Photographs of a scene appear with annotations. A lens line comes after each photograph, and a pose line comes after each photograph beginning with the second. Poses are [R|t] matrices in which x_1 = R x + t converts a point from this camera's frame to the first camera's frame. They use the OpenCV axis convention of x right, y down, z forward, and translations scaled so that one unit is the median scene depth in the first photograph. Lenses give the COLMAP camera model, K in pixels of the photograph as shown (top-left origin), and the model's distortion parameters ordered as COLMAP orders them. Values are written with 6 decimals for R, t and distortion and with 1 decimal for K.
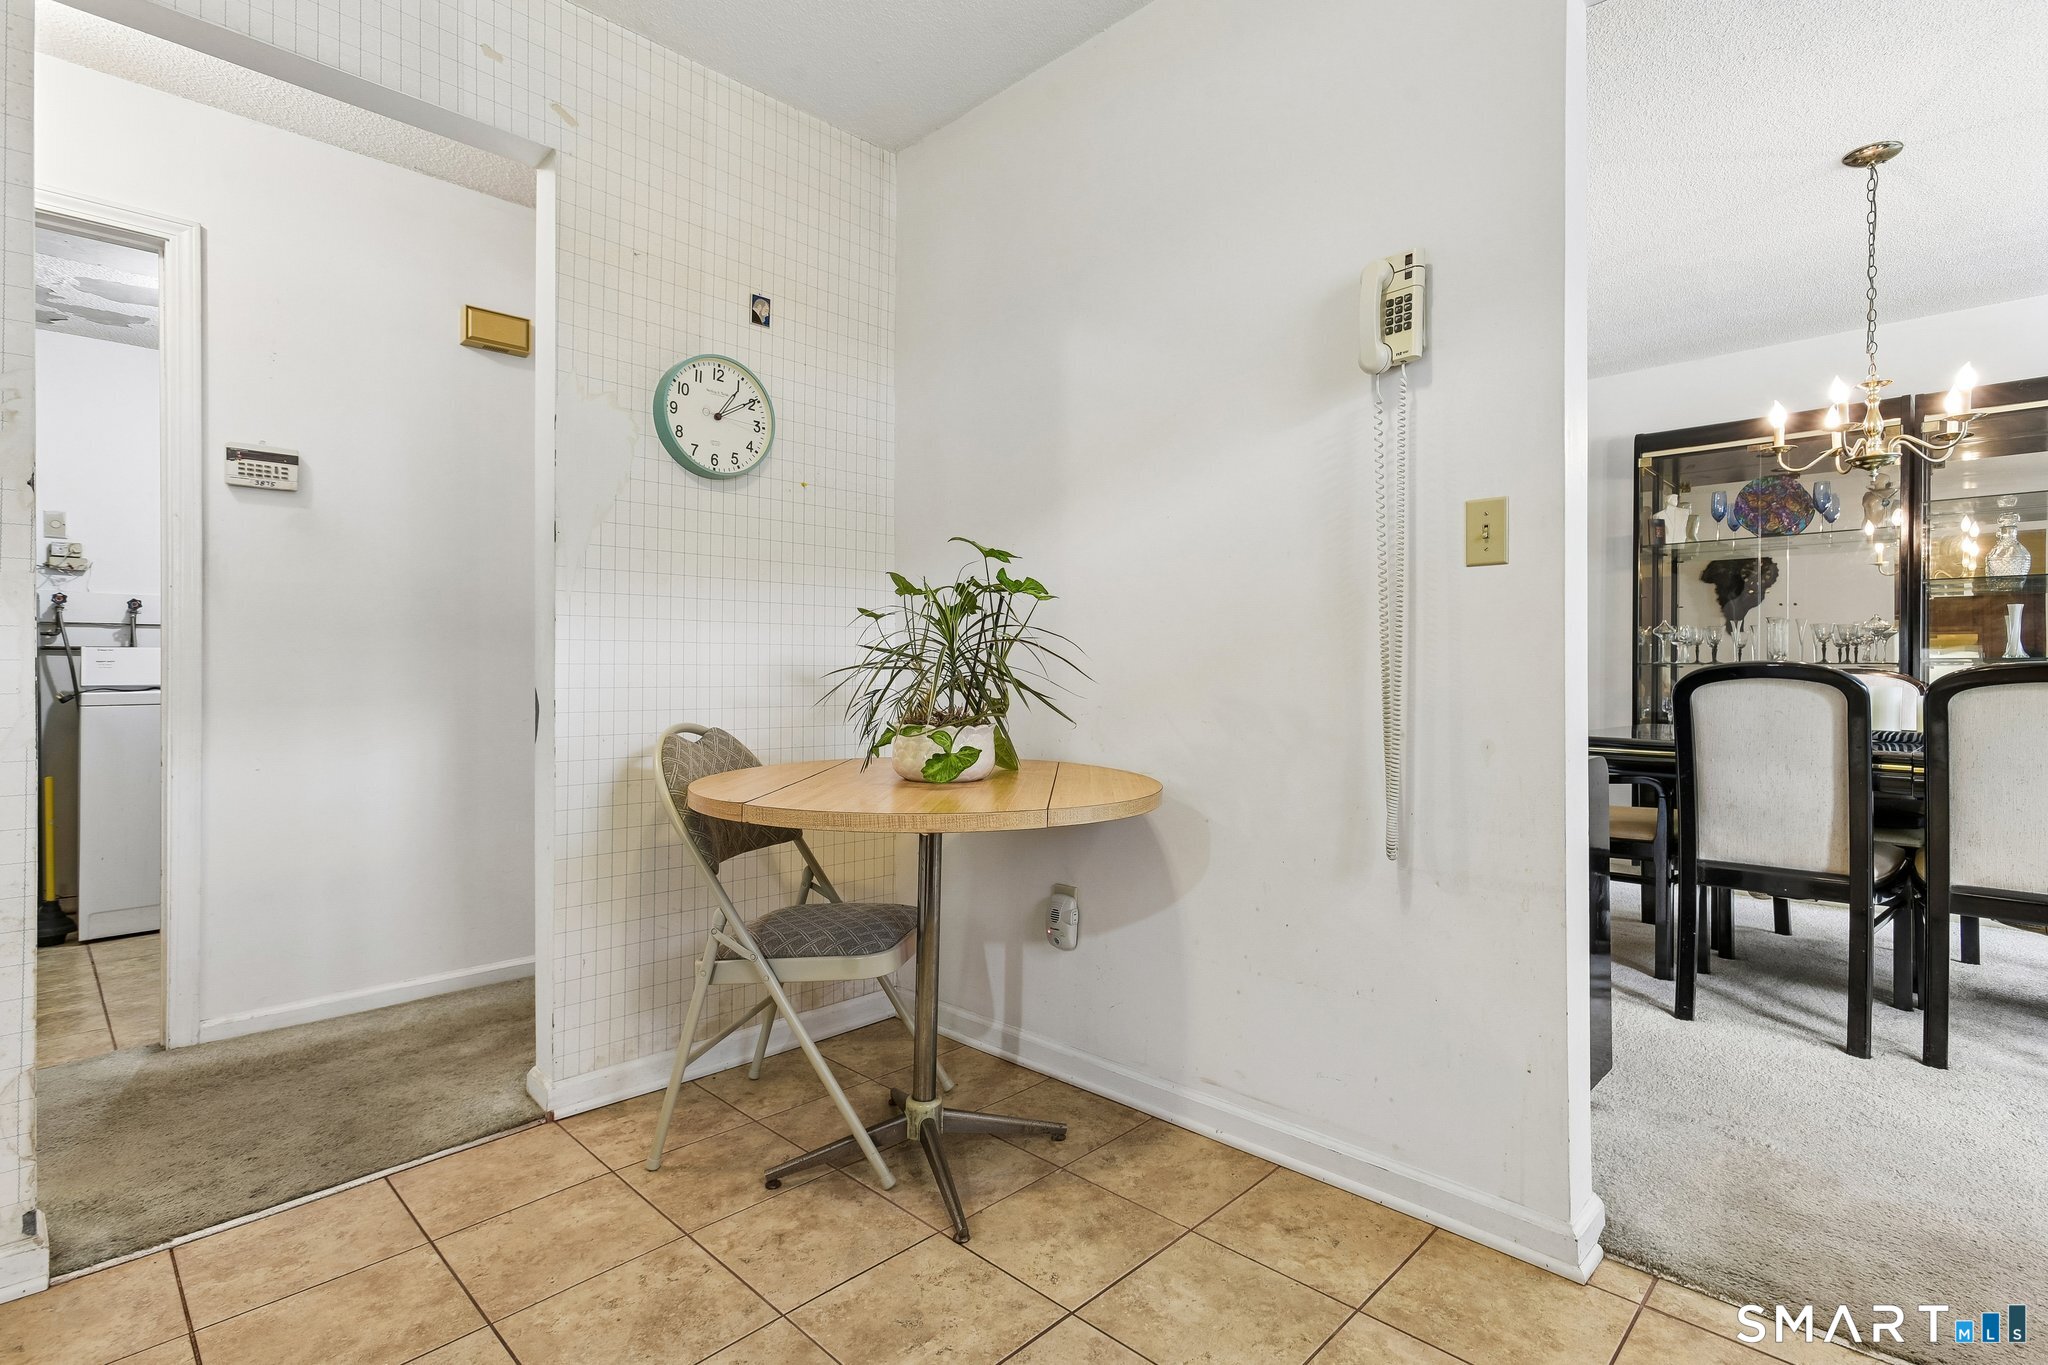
lens RADIAL K [[981.5, 0, 1040.6], [0, 981.5, 655.9], [0, 0, 1]] dist [-0.006158, 0.008860]
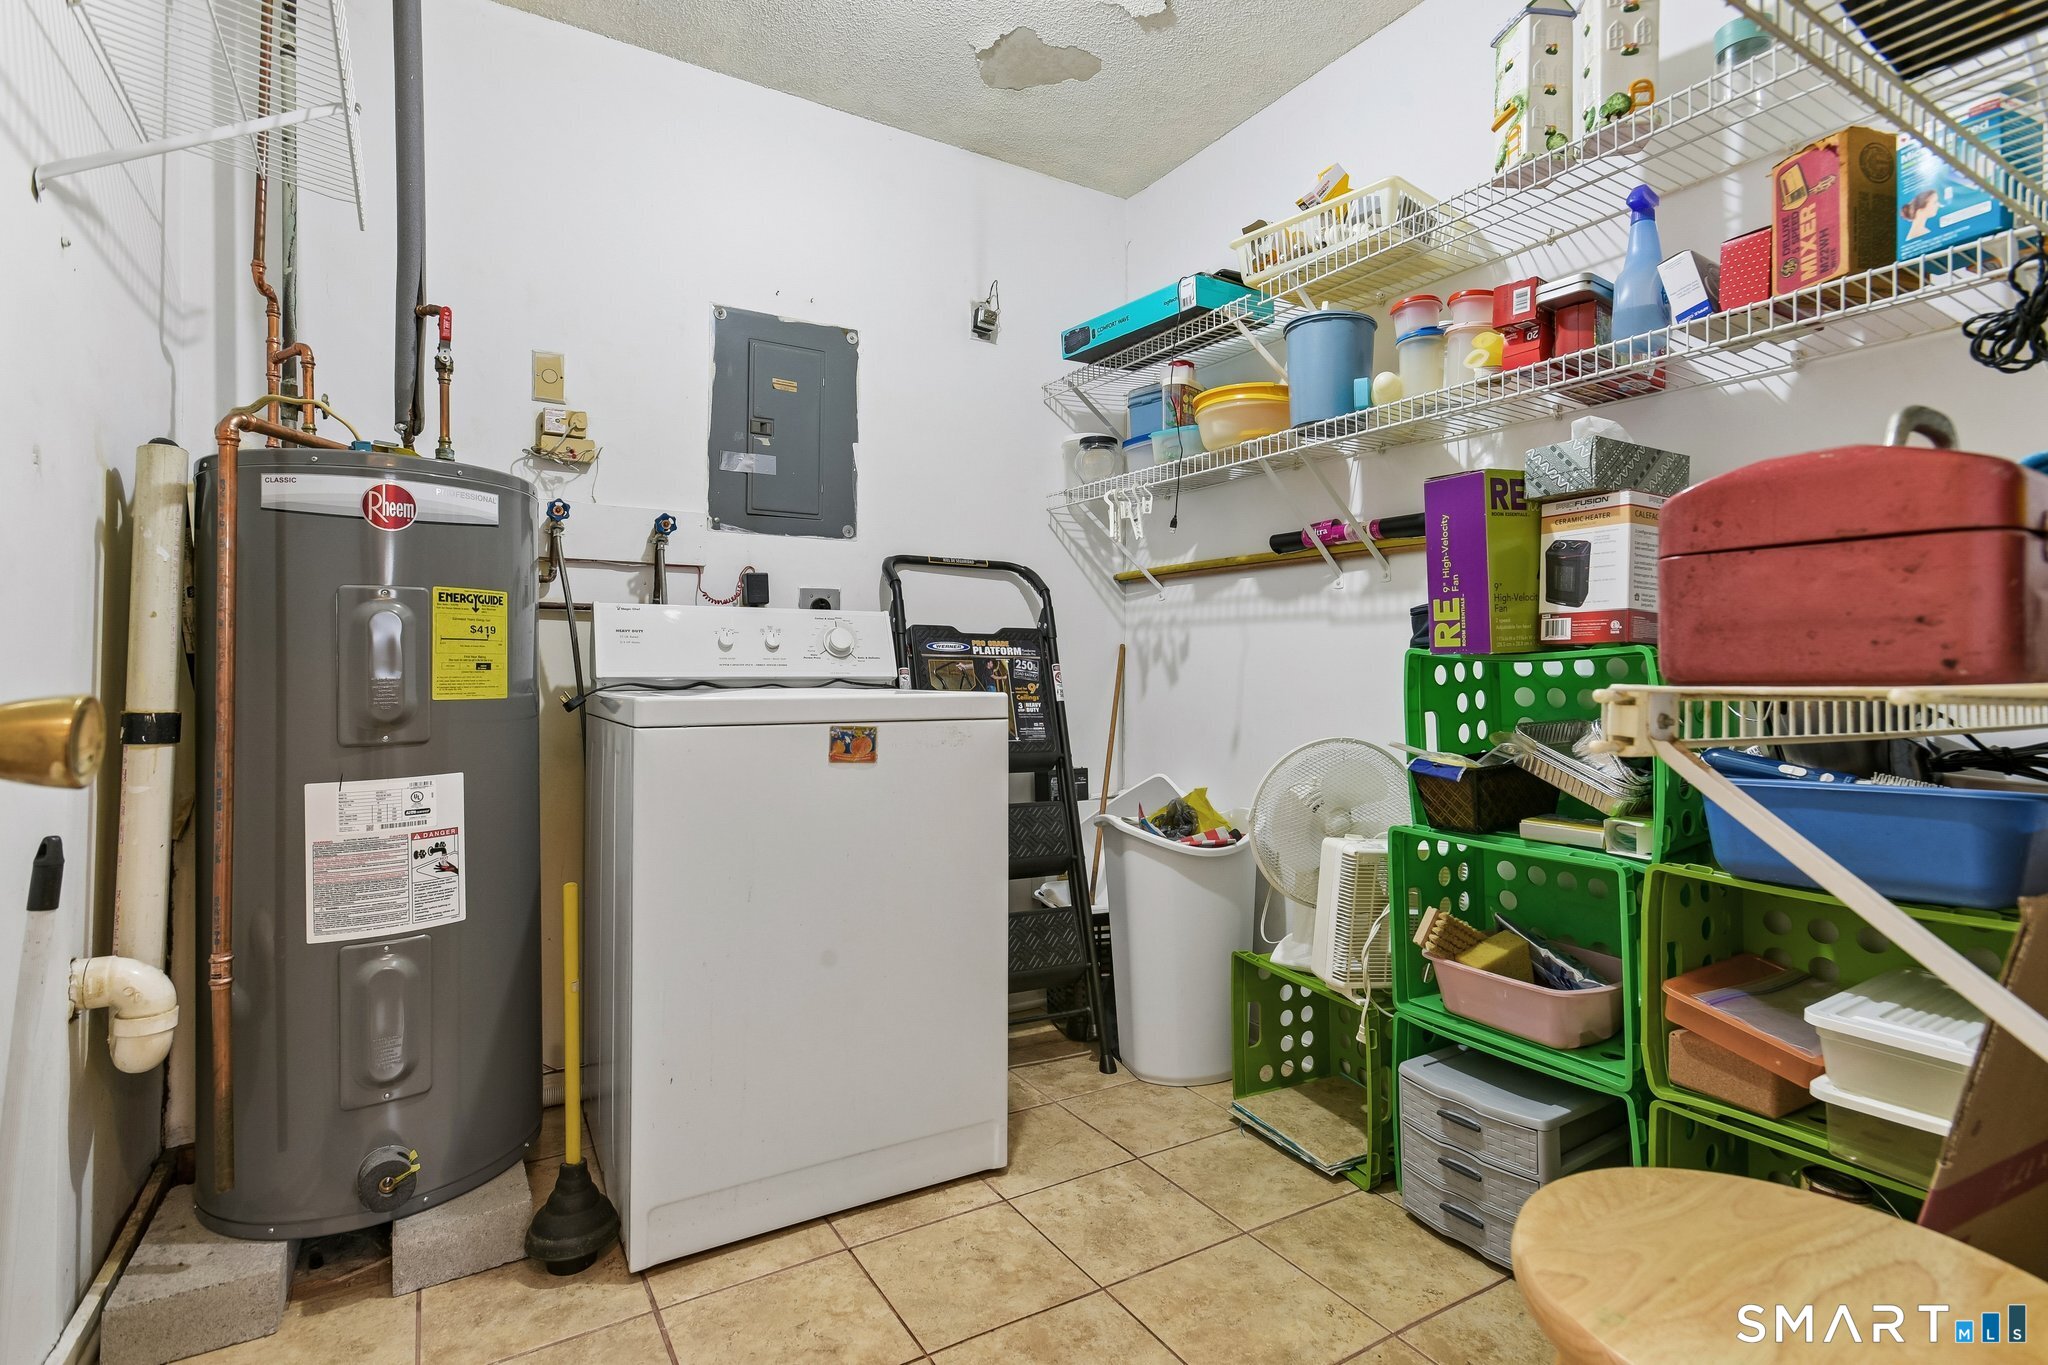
lens RADIAL K [[981.5, 0, 1047.8], [0, 981.5, 639.4], [0, 0, 1]] dist [-0.006158, 0.008860]
pose [[0.966436, 0.005251, -0.256854, -0.601766], [-0.000870, 0.999852, 0.017170, 0.000629], [0.256906, -0.016370, 0.966298, 0.552967]]
